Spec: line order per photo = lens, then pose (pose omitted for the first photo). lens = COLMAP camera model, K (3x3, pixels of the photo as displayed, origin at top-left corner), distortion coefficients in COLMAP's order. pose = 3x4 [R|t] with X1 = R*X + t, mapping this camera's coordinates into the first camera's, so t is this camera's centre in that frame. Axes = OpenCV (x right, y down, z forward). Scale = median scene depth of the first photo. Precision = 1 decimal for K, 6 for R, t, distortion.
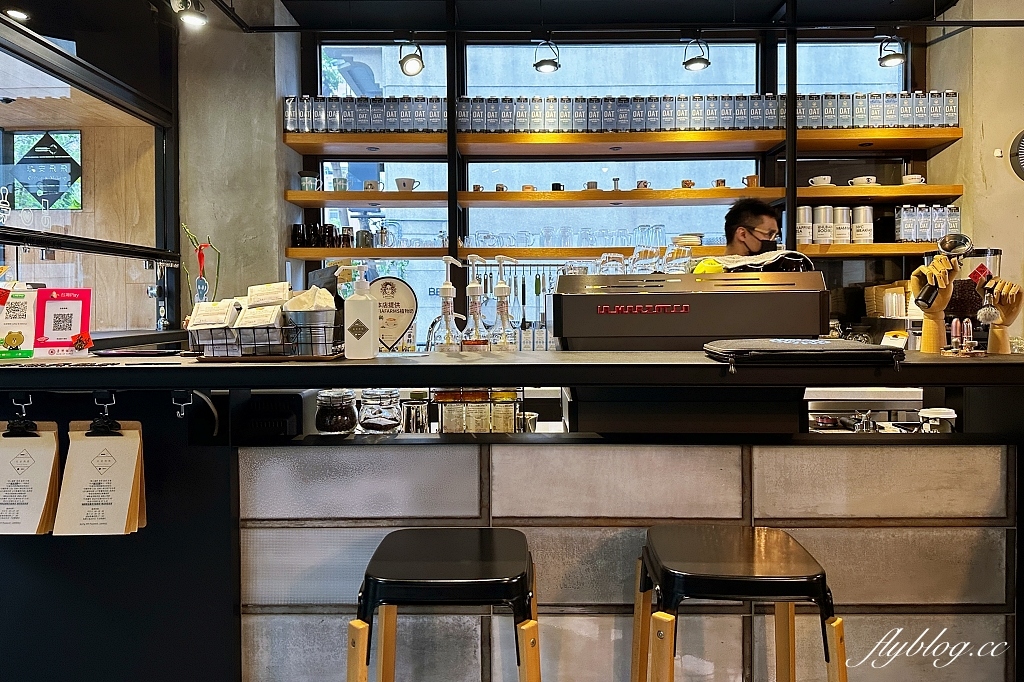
lens RADIAL K [[722.2, 0, 531.9], [0, 722.2, 308.8], [0, 0, 1]] dist [0.029347, -0.006479]
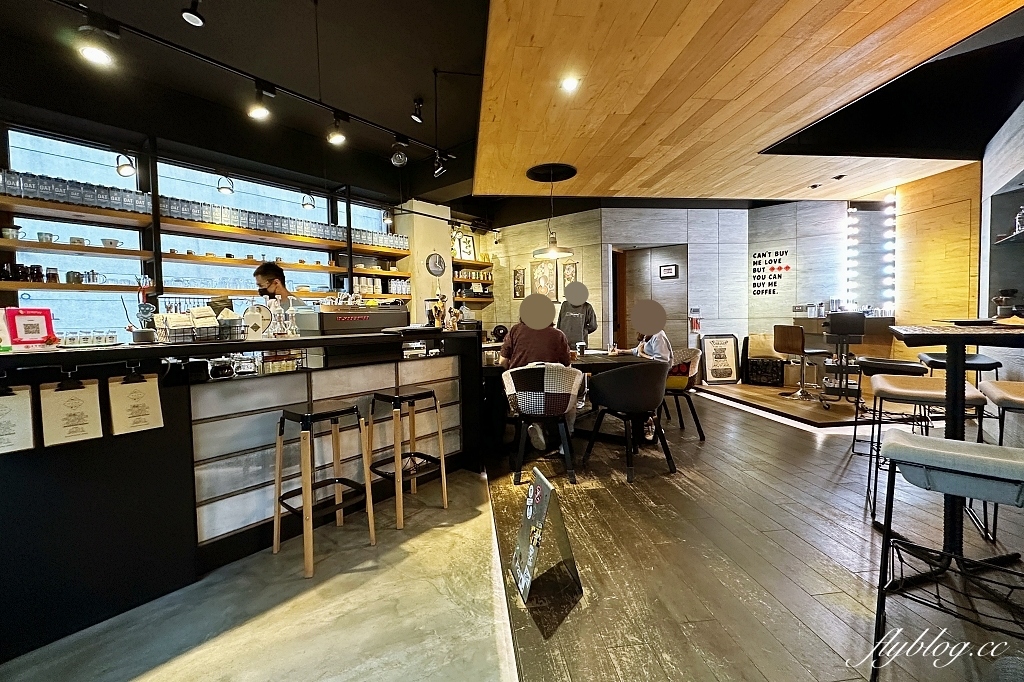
lens RADIAL K [[413.4, 0, 504.7], [0, 413.4, 336.8], [0, 0, 1]] dist [-0.002194, -0.000570]
pose [[0.636190, -0.042263, 0.770374, -0.343125], [0.022964, 0.999093, 0.035847, 0.013885], [-0.771190, -0.005114, 0.636584, -0.204331]]
